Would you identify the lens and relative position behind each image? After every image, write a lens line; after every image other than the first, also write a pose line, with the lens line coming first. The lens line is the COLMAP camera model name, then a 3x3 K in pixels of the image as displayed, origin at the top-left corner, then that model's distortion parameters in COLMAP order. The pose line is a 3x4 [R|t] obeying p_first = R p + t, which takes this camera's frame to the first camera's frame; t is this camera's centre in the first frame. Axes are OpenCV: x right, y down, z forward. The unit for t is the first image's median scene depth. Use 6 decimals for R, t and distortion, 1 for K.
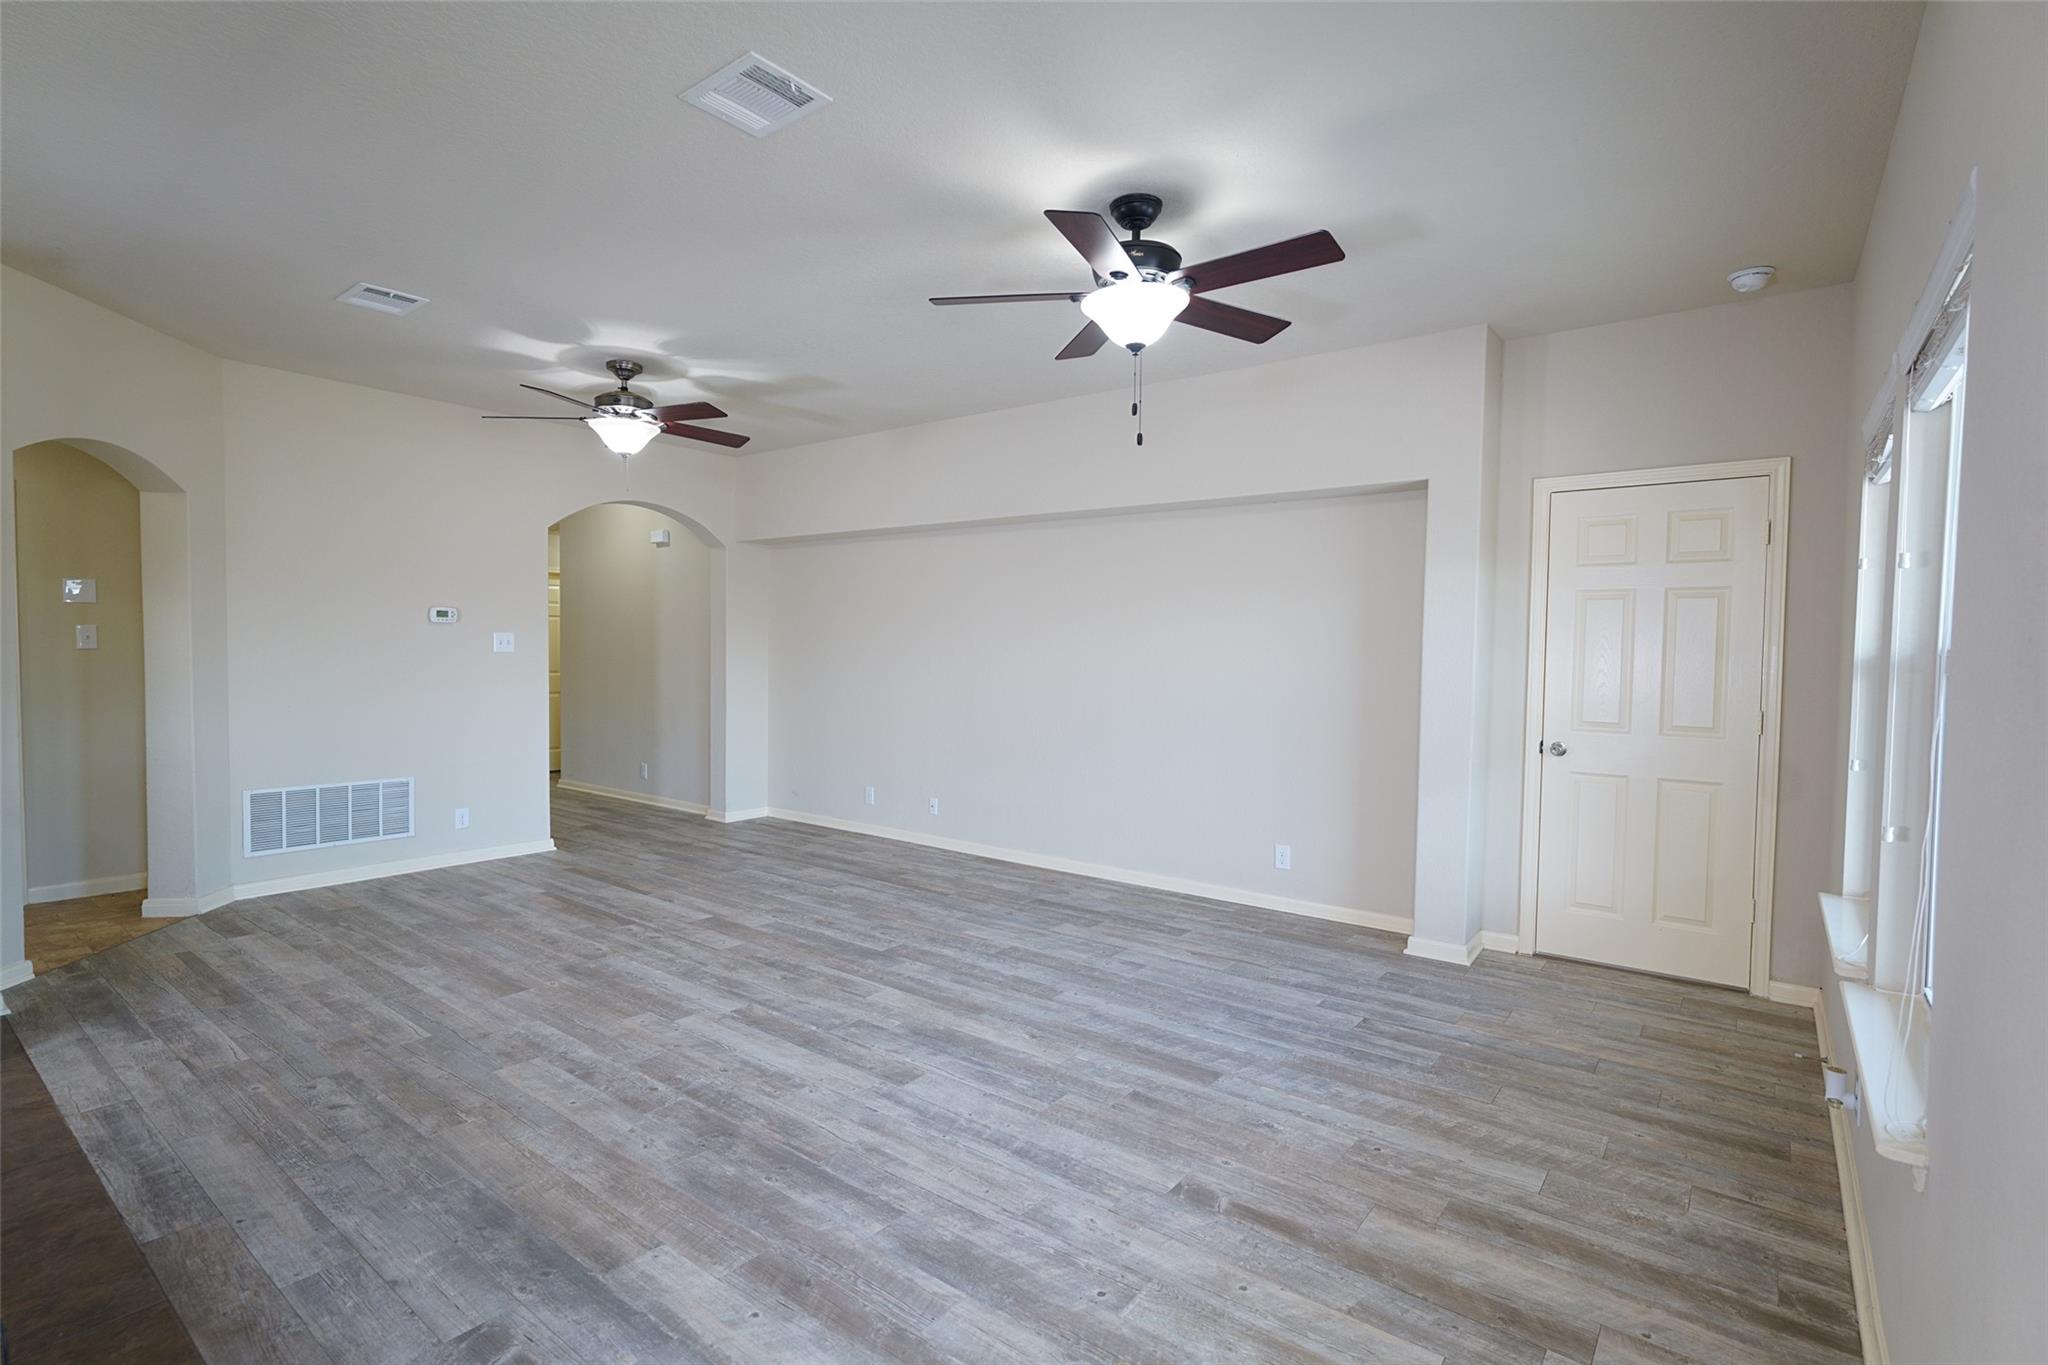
lens RADIAL K [[966.6, 0, 1024.0], [0, 966.6, 682.5], [0, 0, 1]] dist [0.000229, 0.000174]
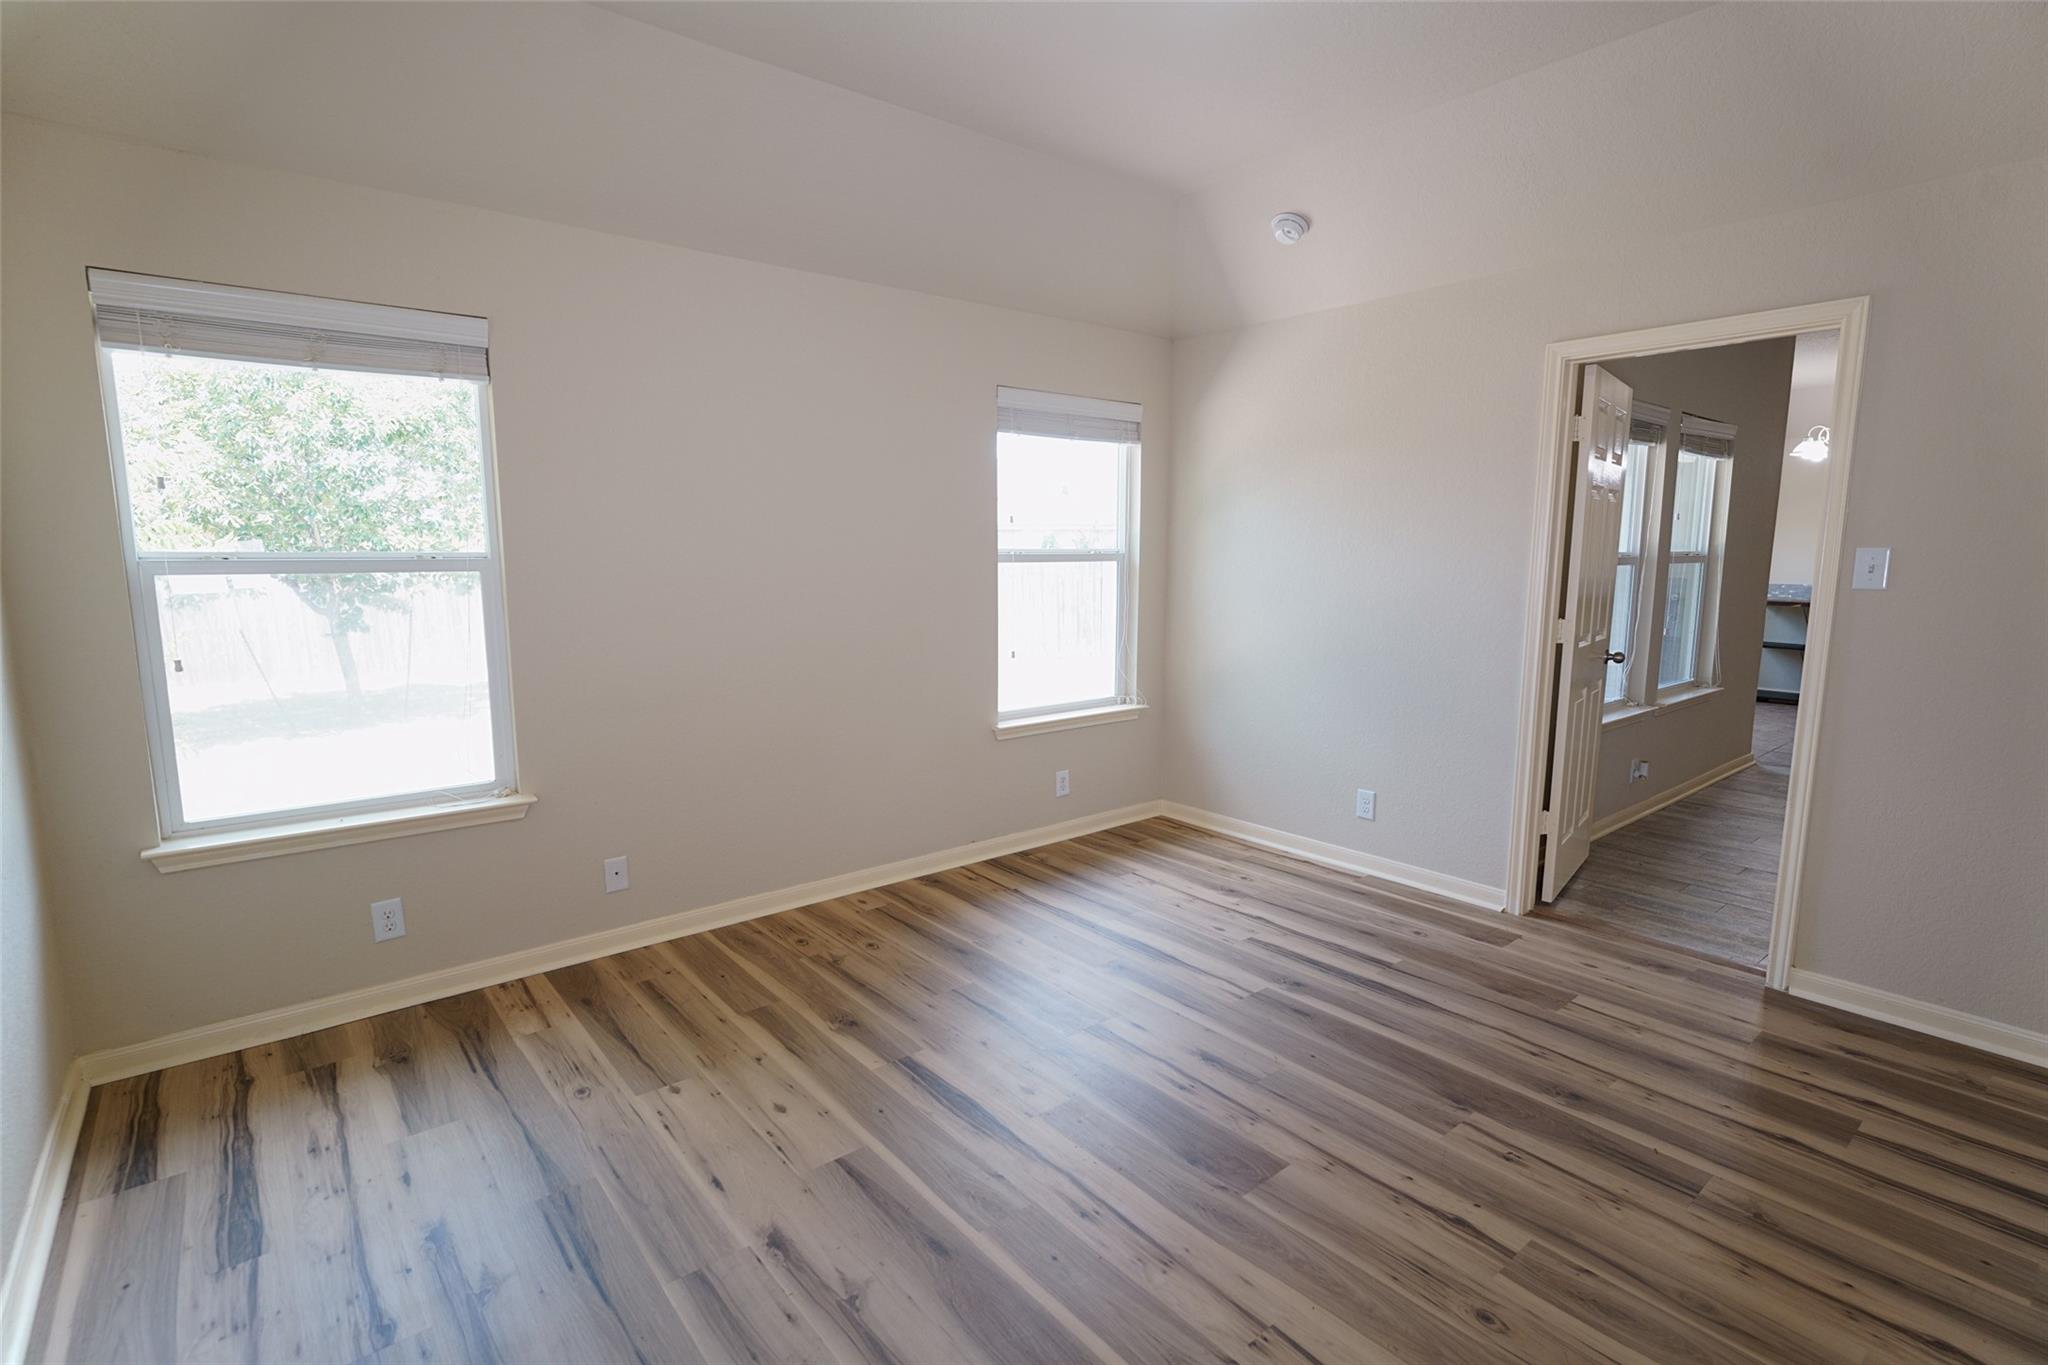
lens RADIAL K [[966.6, 0, 1024.0], [0, 966.6, 682.5], [0, 0, 1]] dist [0.000229, 0.000174]
pose [[-0.973208, -0.046020, 0.225272, 1.217865], [-0.005526, 0.984163, 0.177177, -0.084394], [-0.229858, 0.171185, -0.958050, 2.359038]]
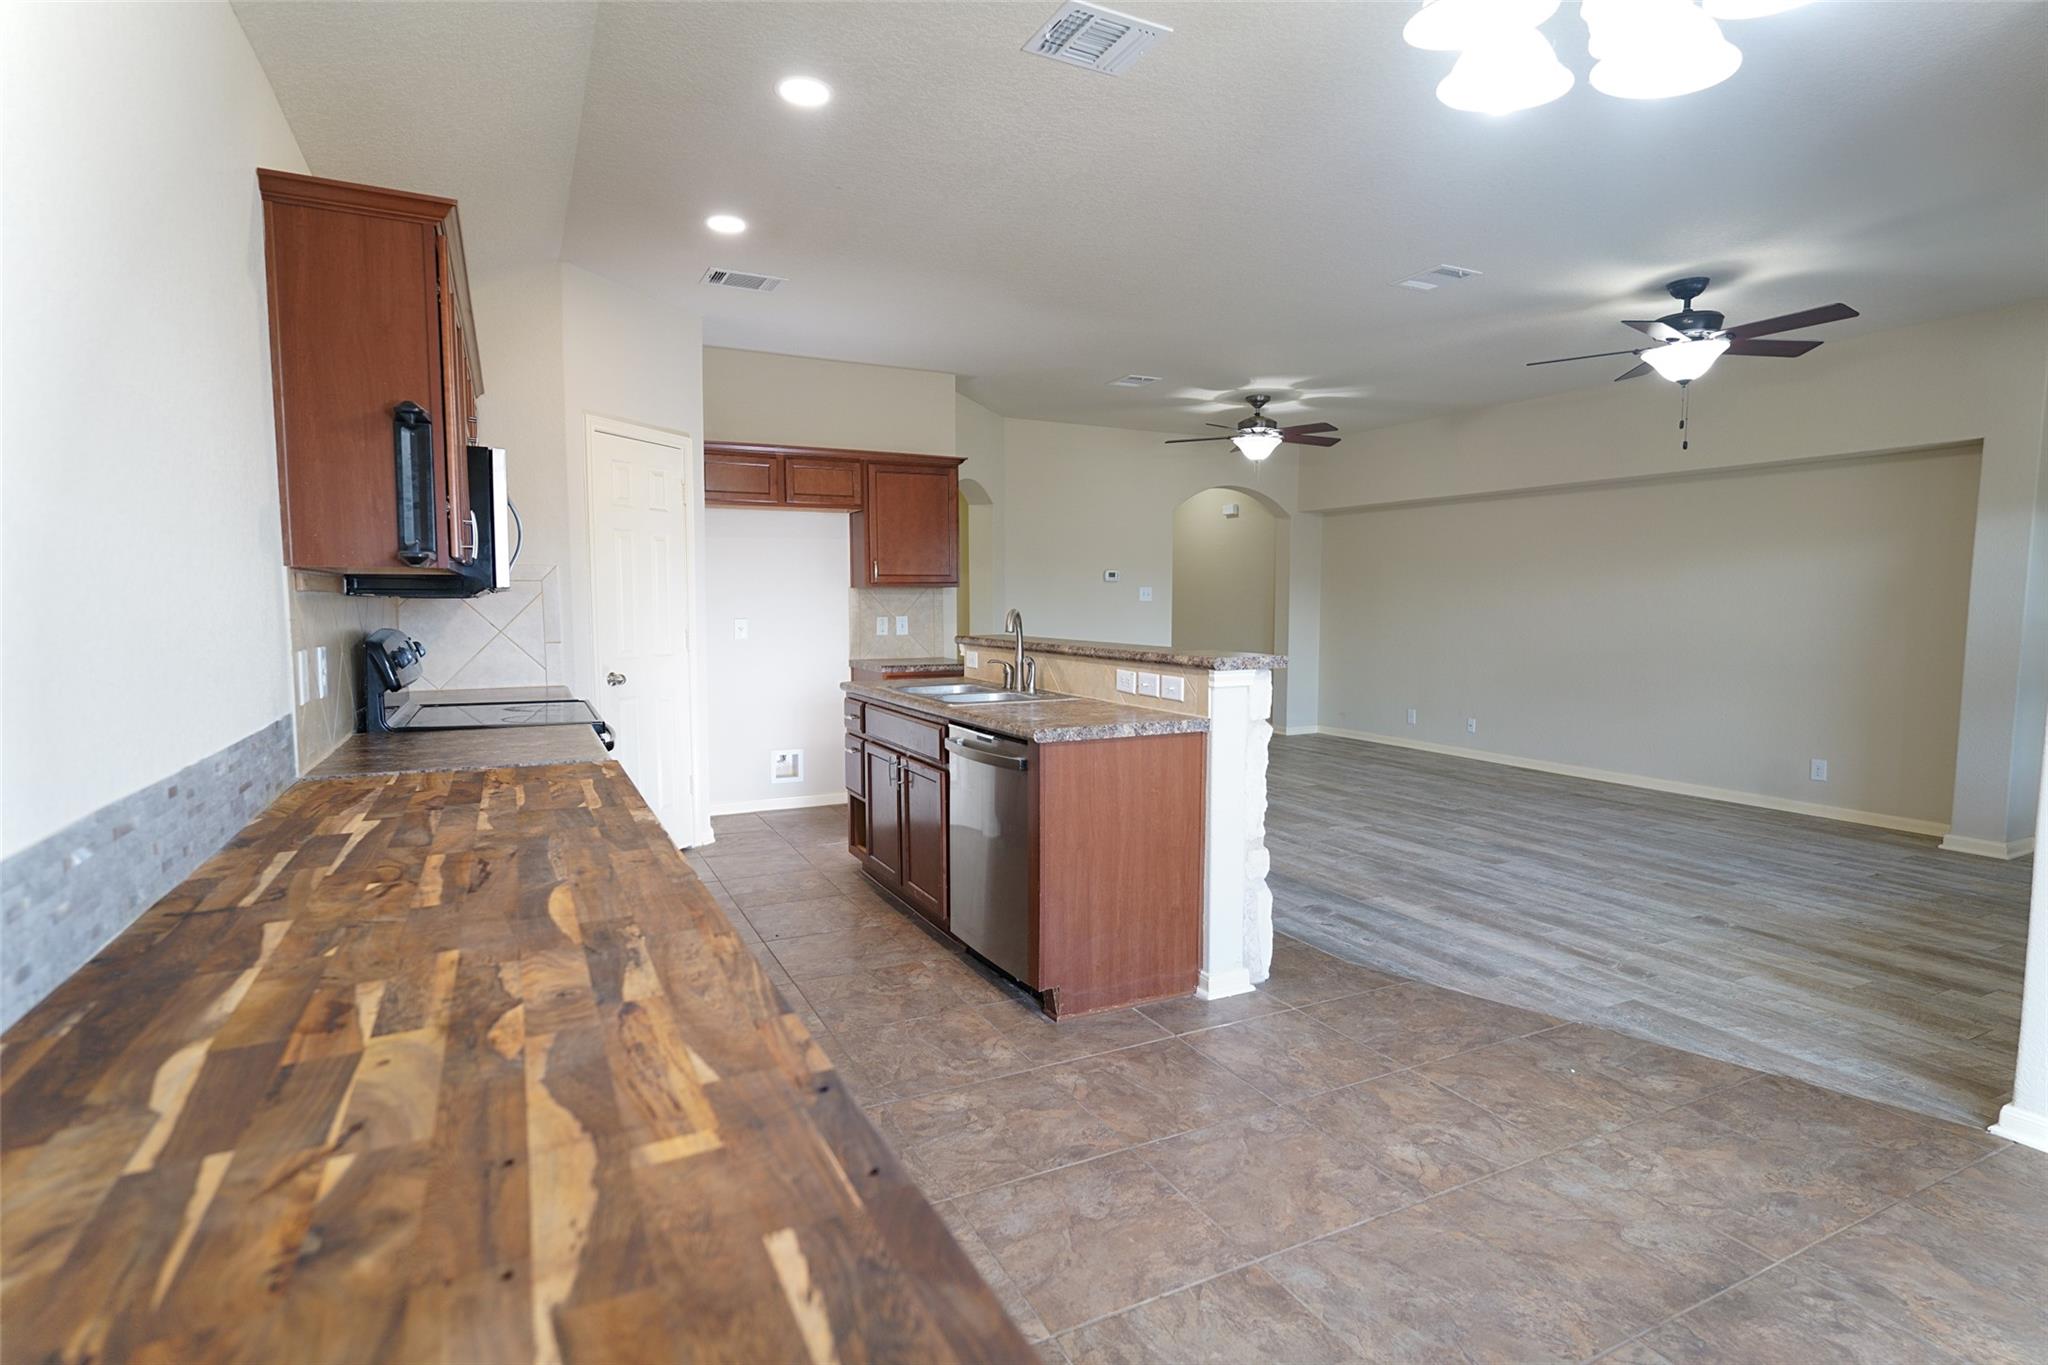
lens RADIAL K [[1019.7, 0, 1024.0], [0, 1019.7, 682.5], [0, 0, 1]] dist [0.001860, 0.007772]
pose [[0.903049, 0.023024, -0.428919, -0.104488], [-0.004383, 0.999004, 0.044398, 0.039754], [0.429515, -0.038213, 0.902251, -0.783258]]
